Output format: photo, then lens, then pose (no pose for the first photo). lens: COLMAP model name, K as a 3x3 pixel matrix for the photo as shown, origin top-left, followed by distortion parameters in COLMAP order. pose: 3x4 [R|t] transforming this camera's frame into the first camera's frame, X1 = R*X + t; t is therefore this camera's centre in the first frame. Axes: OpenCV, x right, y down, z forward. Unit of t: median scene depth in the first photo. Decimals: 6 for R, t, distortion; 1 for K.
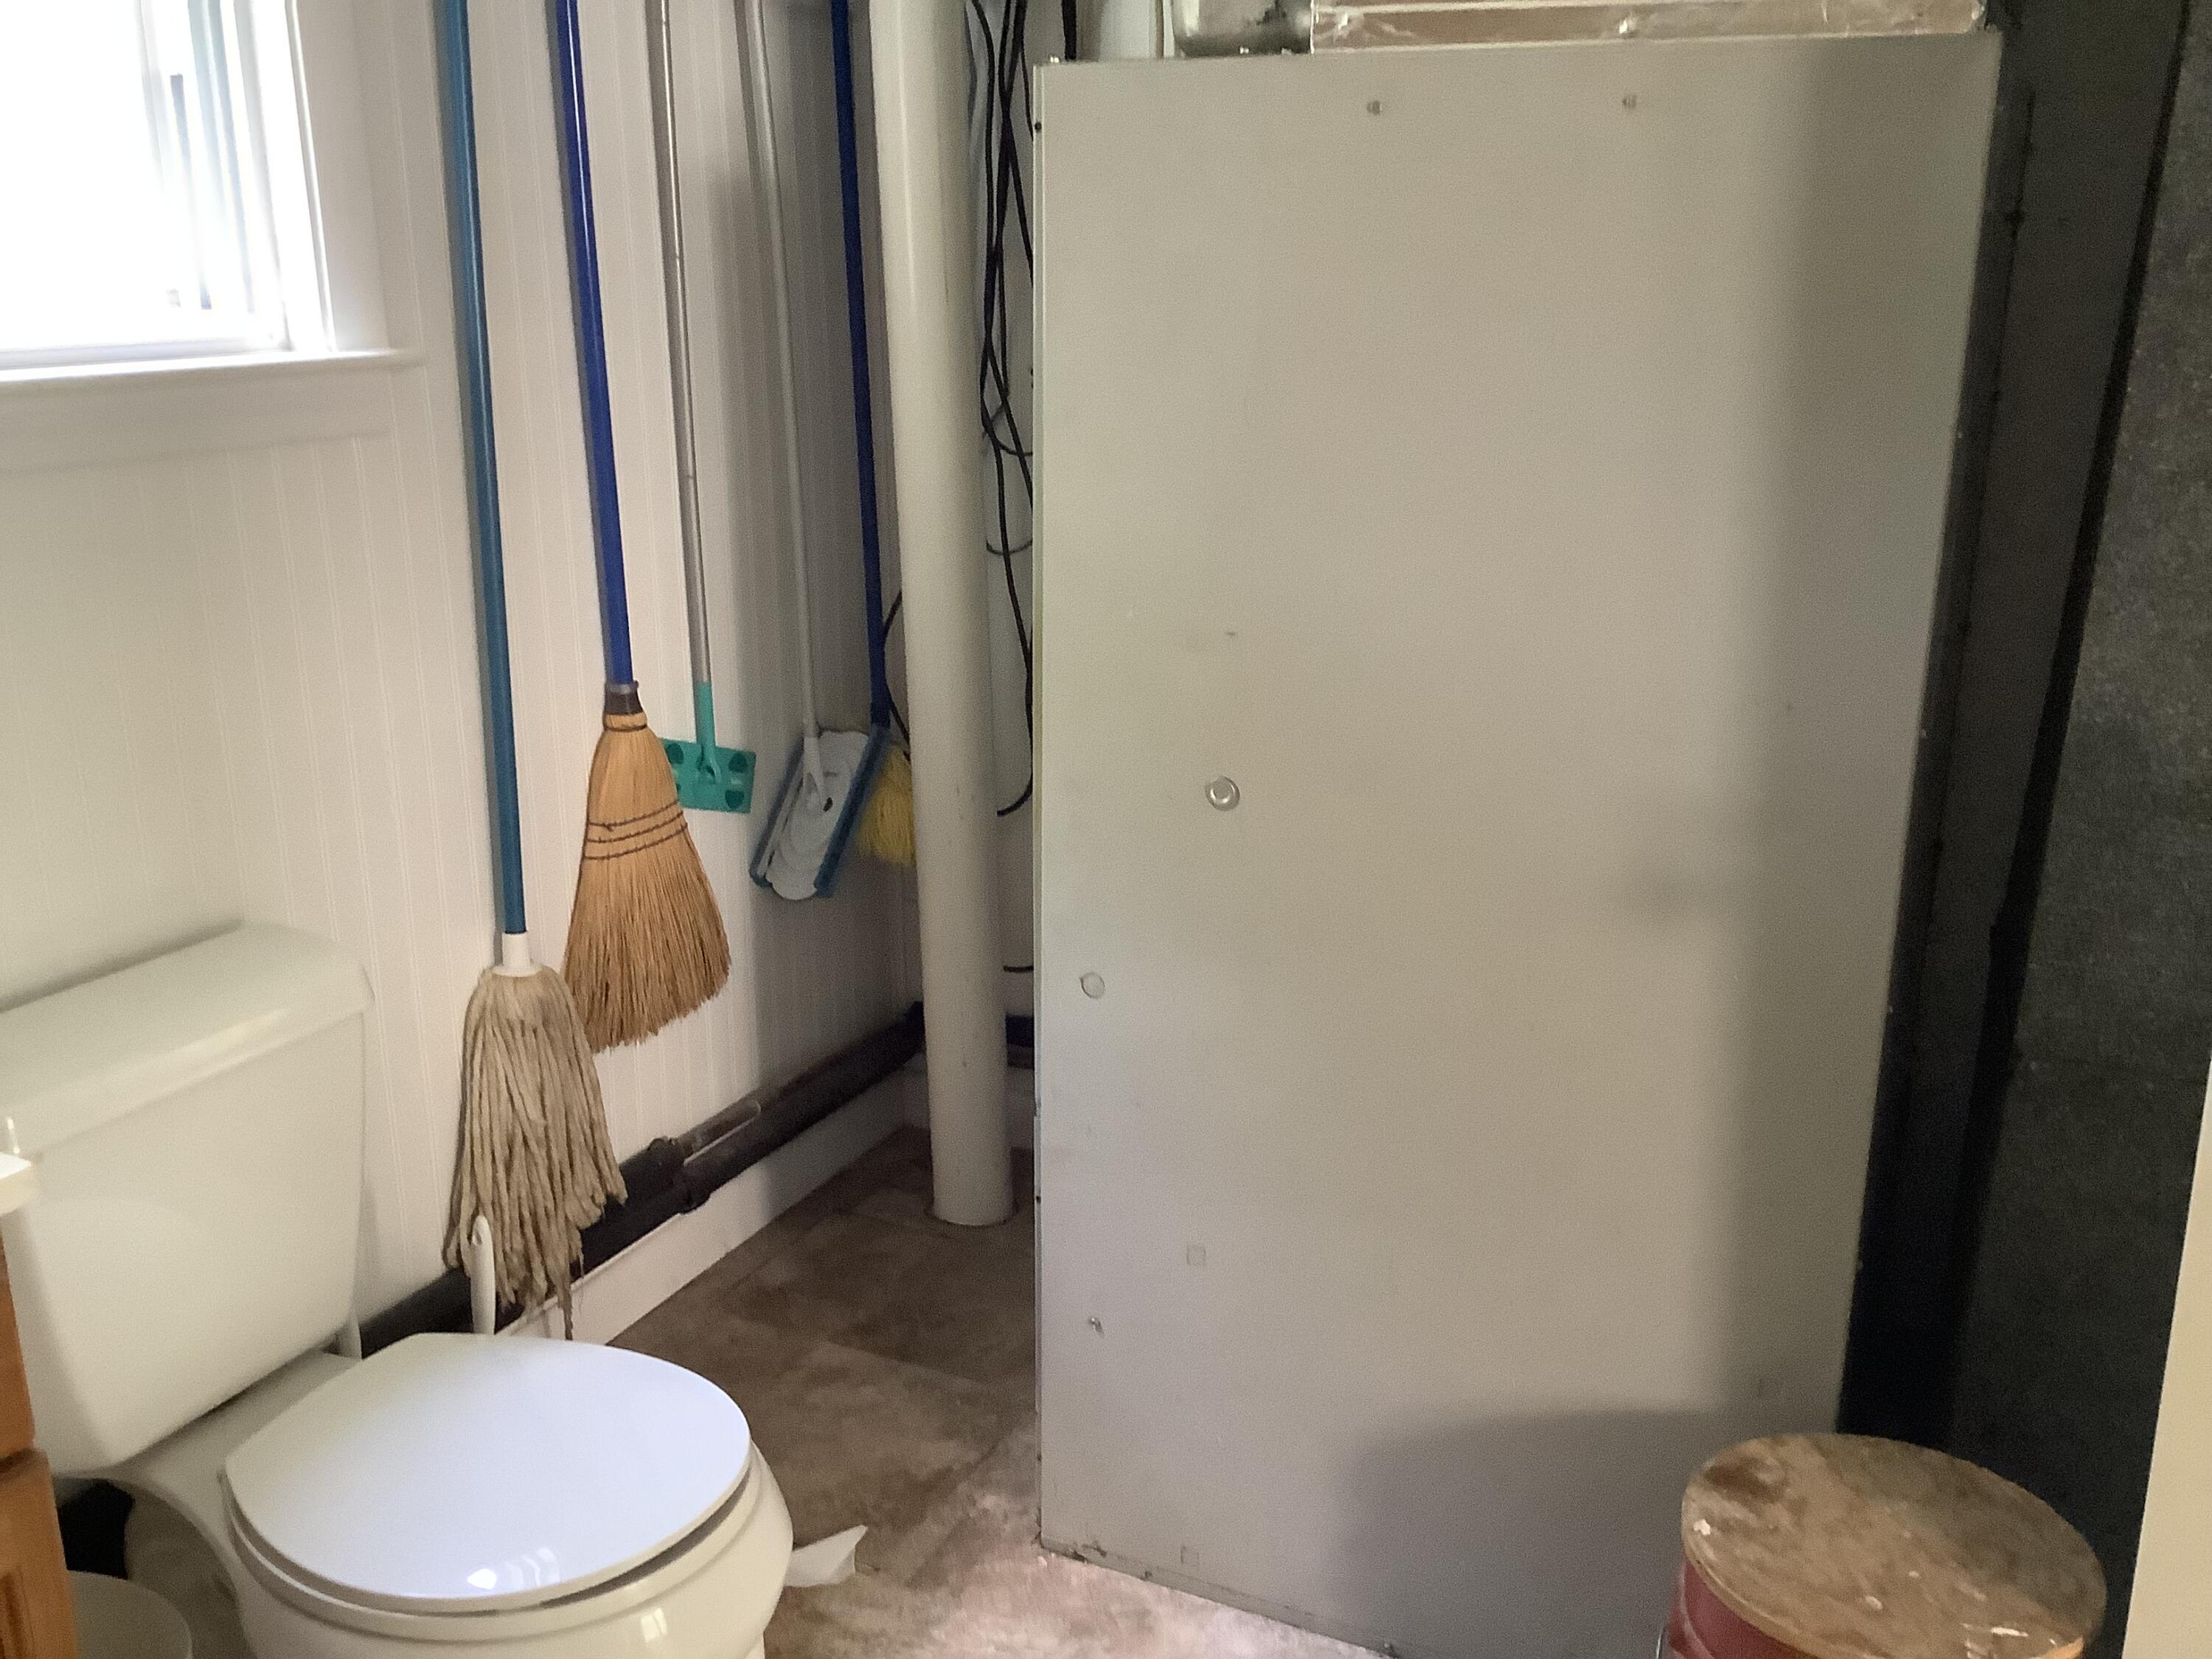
lens RADIAL K [[2003.8, 0, 1114.4], [0, 2003.8, 830.6], [0, 0, 1]] dist [0.078860, -0.023096]
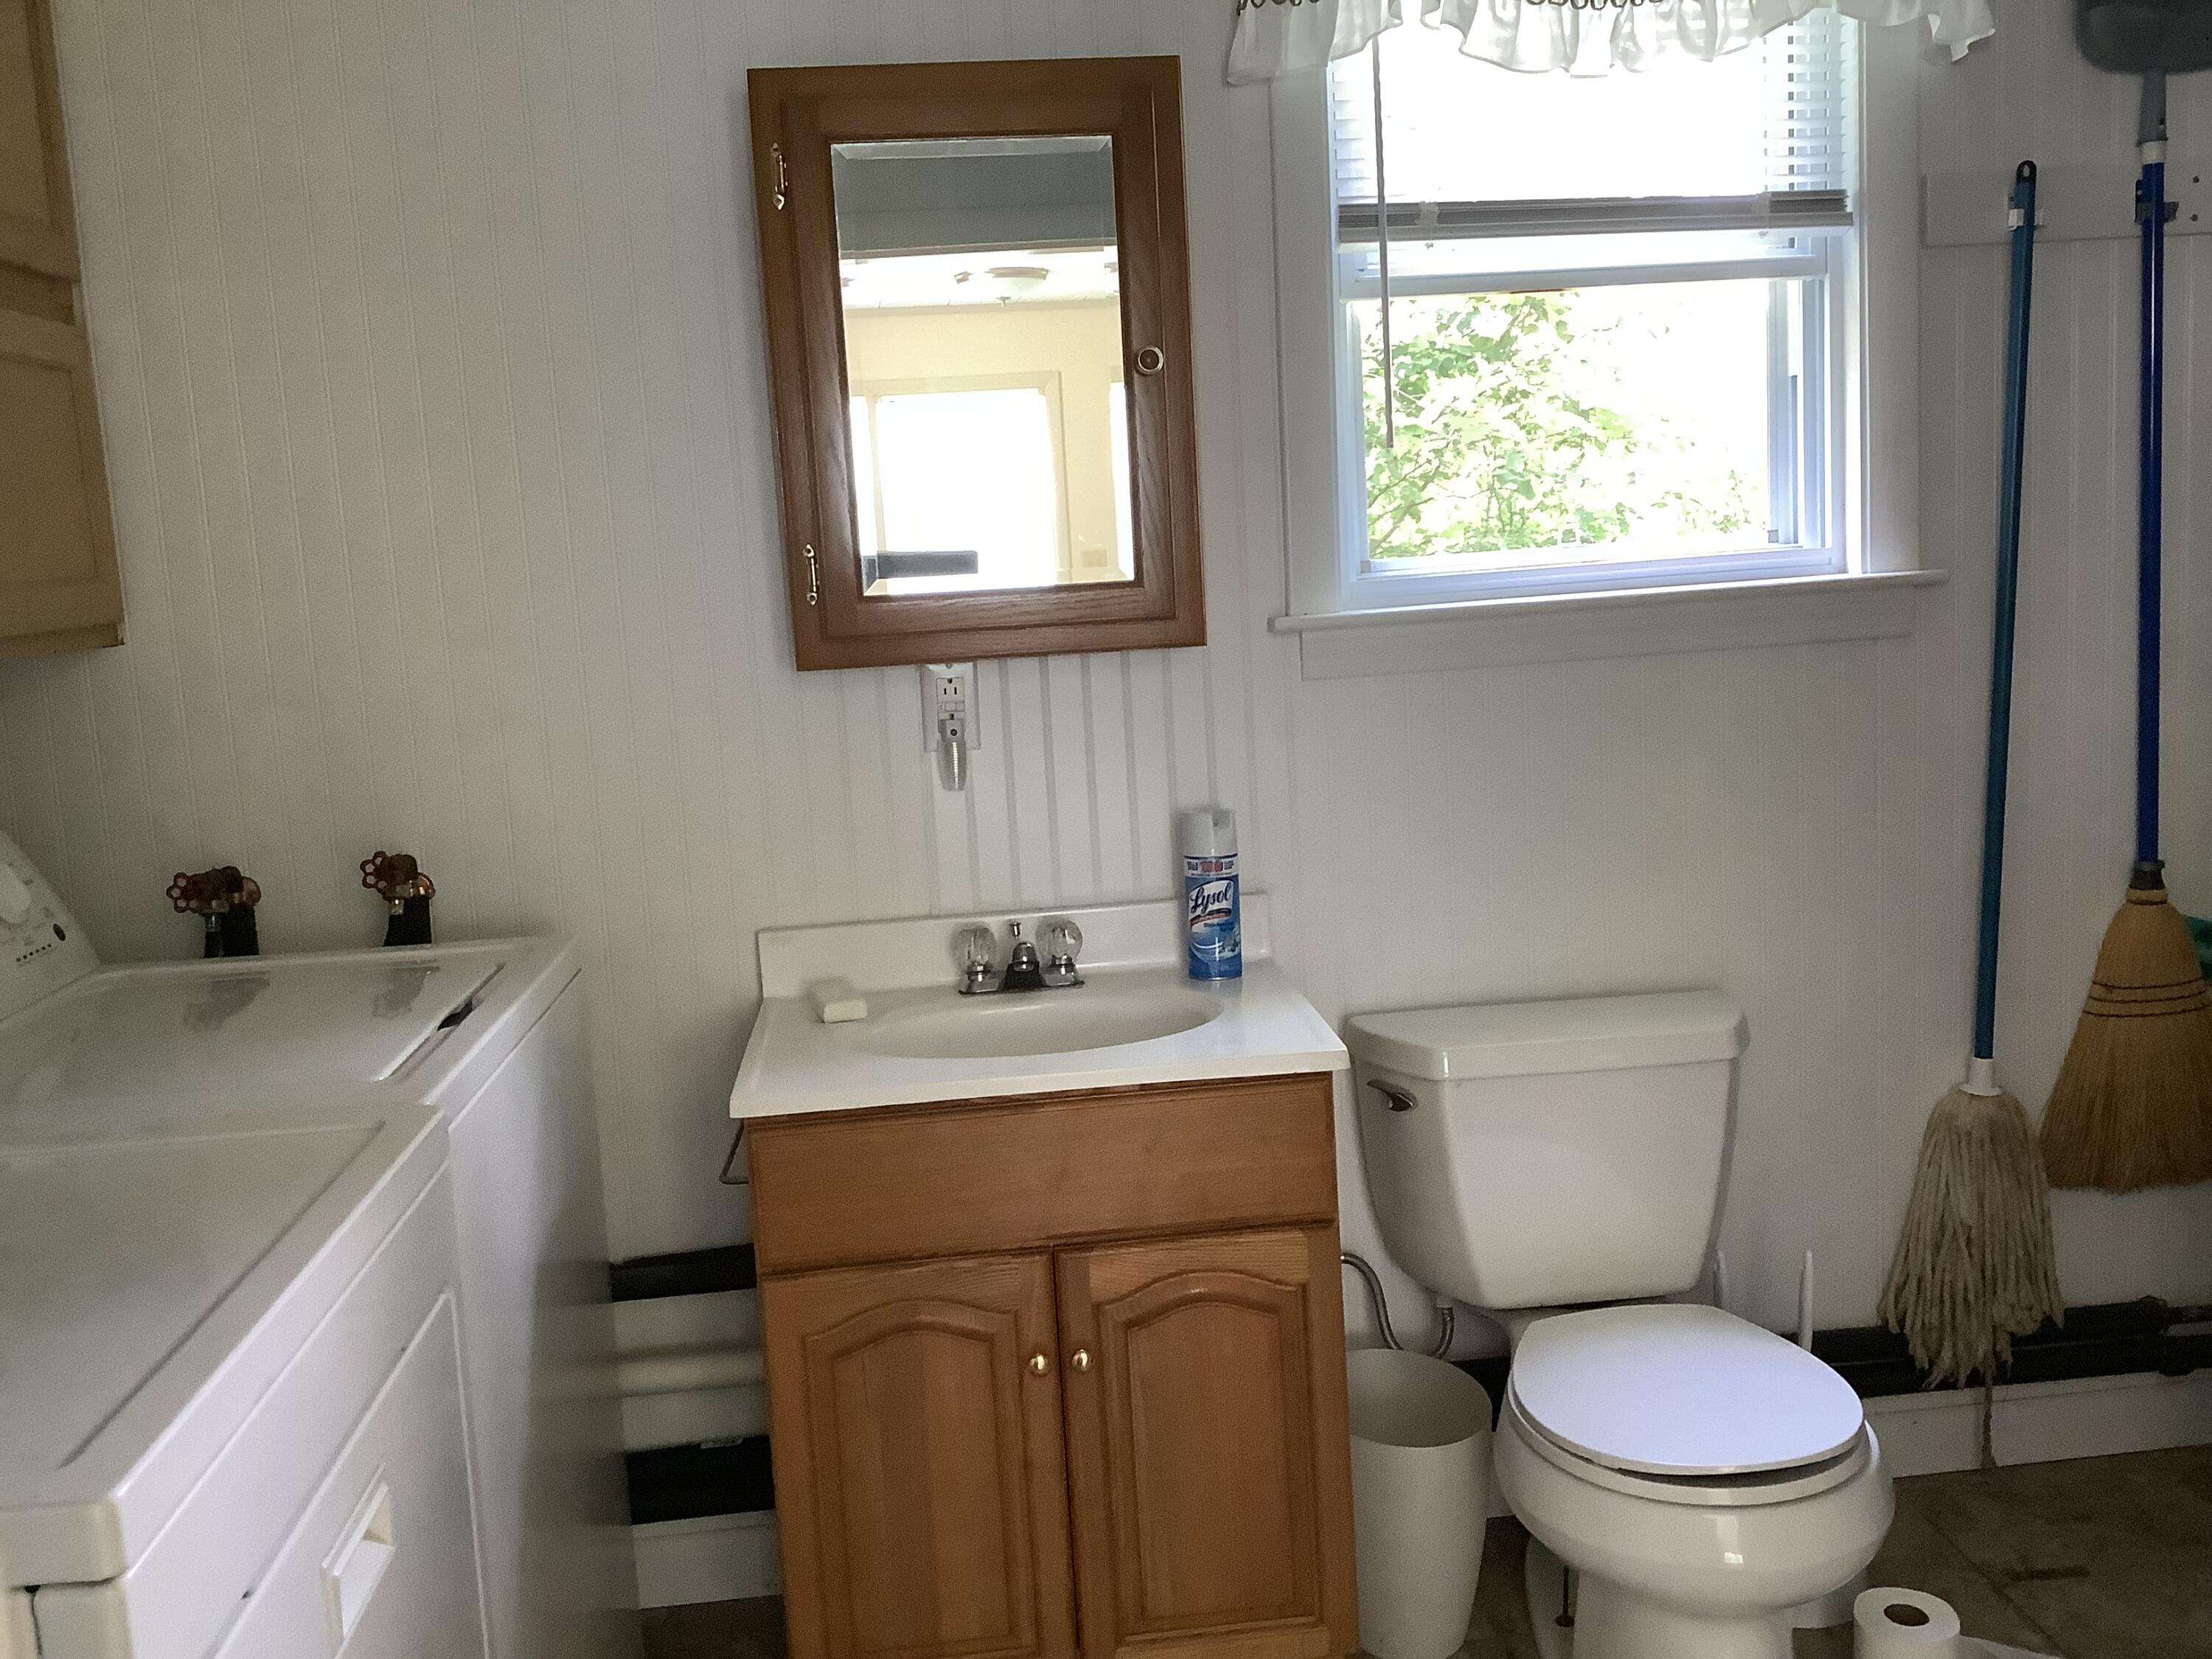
lens RADIAL K [[2003.8, 0, 1087.2], [0, 2003.8, 833.1], [0, 0, 1]] dist [0.078860, -0.023096]
pose [[0.499182, 0.086403, -0.862178, 0.433670], [-0.186310, 0.982446, -0.009414, 0.030299], [0.846230, 0.165332, 0.506517, -0.048139]]
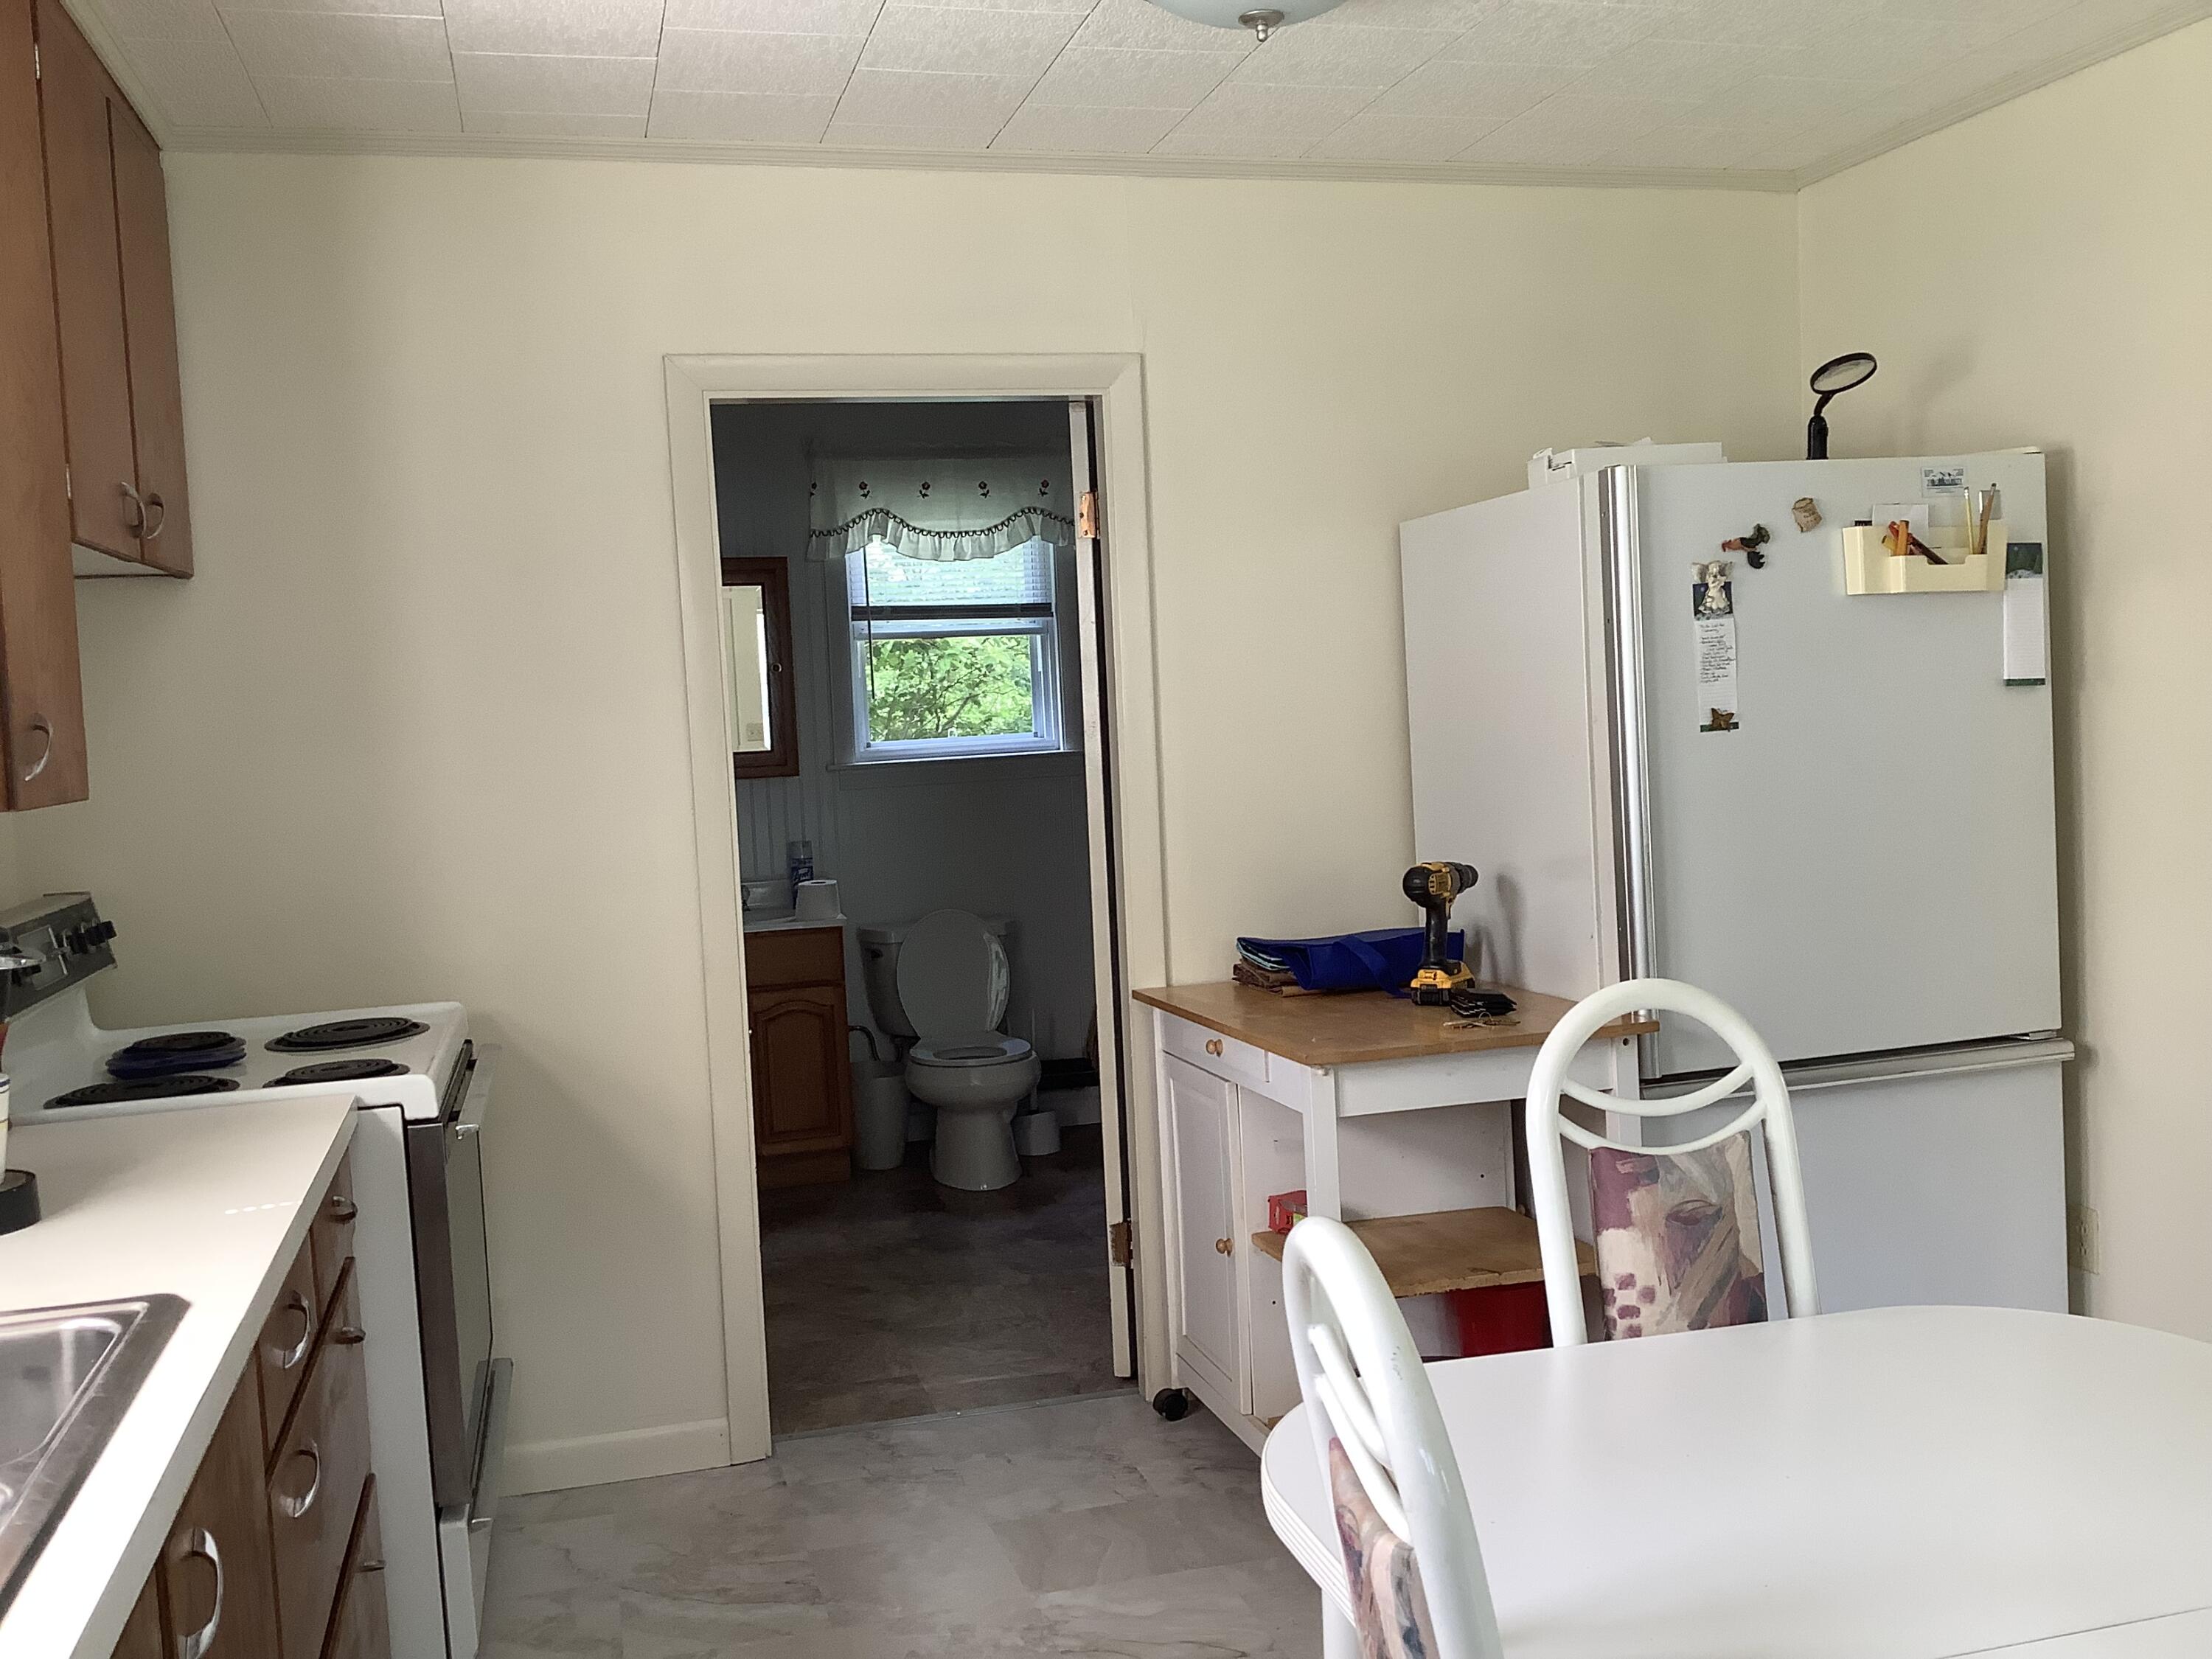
lens RADIAL K [[2003.8, 0, 1116.1], [0, 2003.8, 842.6], [0, 0, 1]] dist [0.078860, -0.023096]
pose [[0.651123, 0.023139, -0.758619, 1.929298], [-0.169813, 0.978637, -0.115901, 0.248641], [0.739731, 0.204289, 0.641142, -0.906375]]
